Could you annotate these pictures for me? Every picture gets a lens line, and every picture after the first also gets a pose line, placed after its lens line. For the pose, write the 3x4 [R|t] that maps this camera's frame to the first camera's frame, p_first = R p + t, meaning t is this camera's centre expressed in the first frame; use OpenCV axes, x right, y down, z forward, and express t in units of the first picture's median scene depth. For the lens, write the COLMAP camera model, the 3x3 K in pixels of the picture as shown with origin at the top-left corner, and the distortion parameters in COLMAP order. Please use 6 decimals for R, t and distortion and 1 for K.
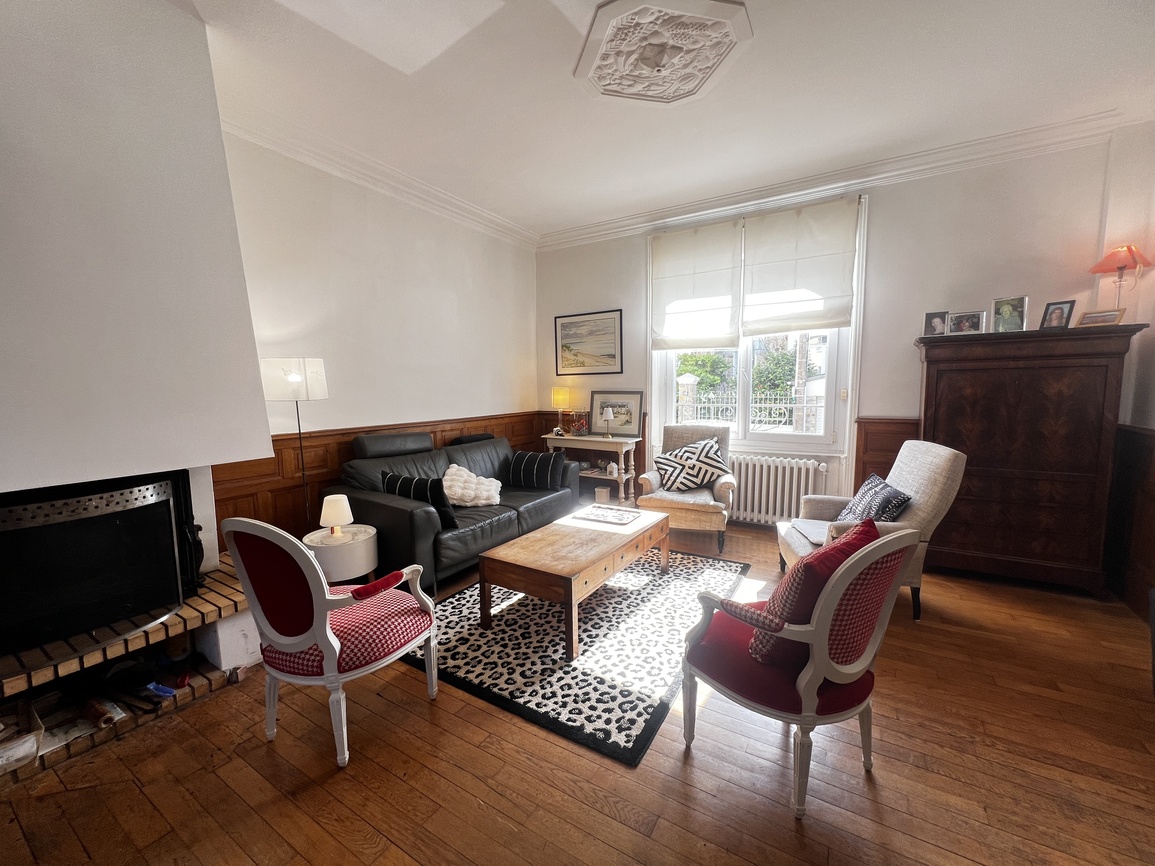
lens RADIAL K [[460.1, 0, 580.6], [0, 460.1, 433.5], [0, 0, 1]] dist [-0.000439, -0.000238]
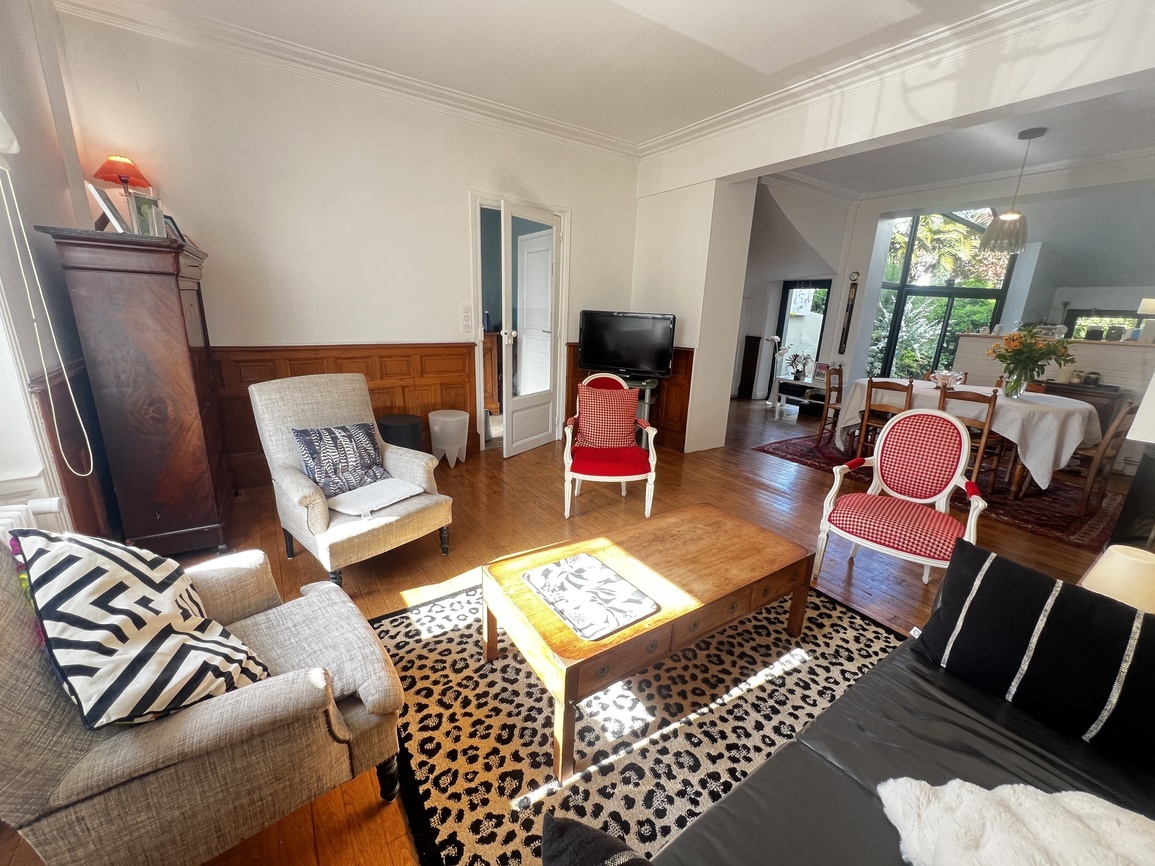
lens RADIAL K [[460.1, 0, 575.1], [0, 460.1, 431.6], [0, 0, 1]] dist [-0.000439, -0.000238]
pose [[-0.907755, -0.126277, 0.400044, -0.131747], [0.021889, 0.938062, 0.345775, -0.196199], [-0.418930, 0.322635, -0.848766, 1.686911]]
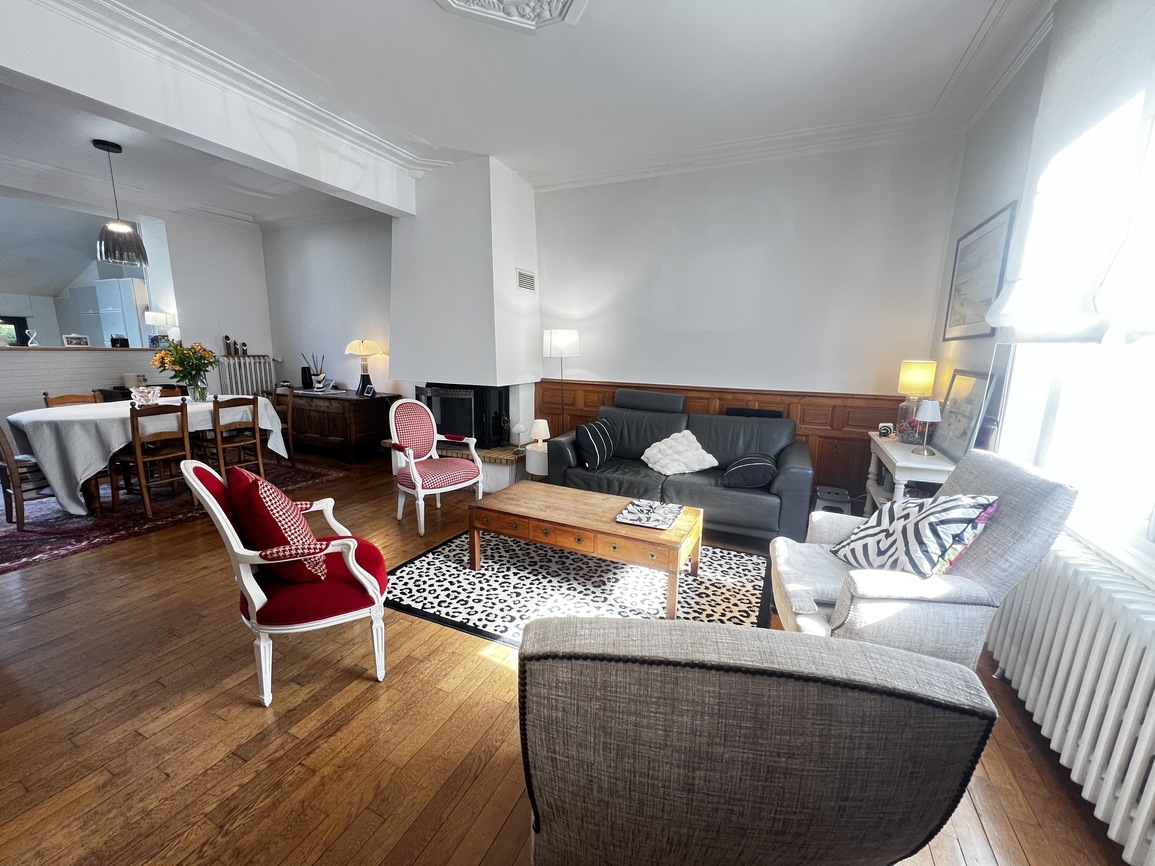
lens RADIAL K [[460.1, 0, 577.0], [0, 460.1, 436.0], [0, 0, 1]] dist [-0.000439, -0.000238]
pose [[0.107964, 0.197353, -0.974369, 0.995737], [-0.122909, 0.975229, 0.183908, -0.112171], [0.986528, 0.099903, 0.129546, 0.923423]]
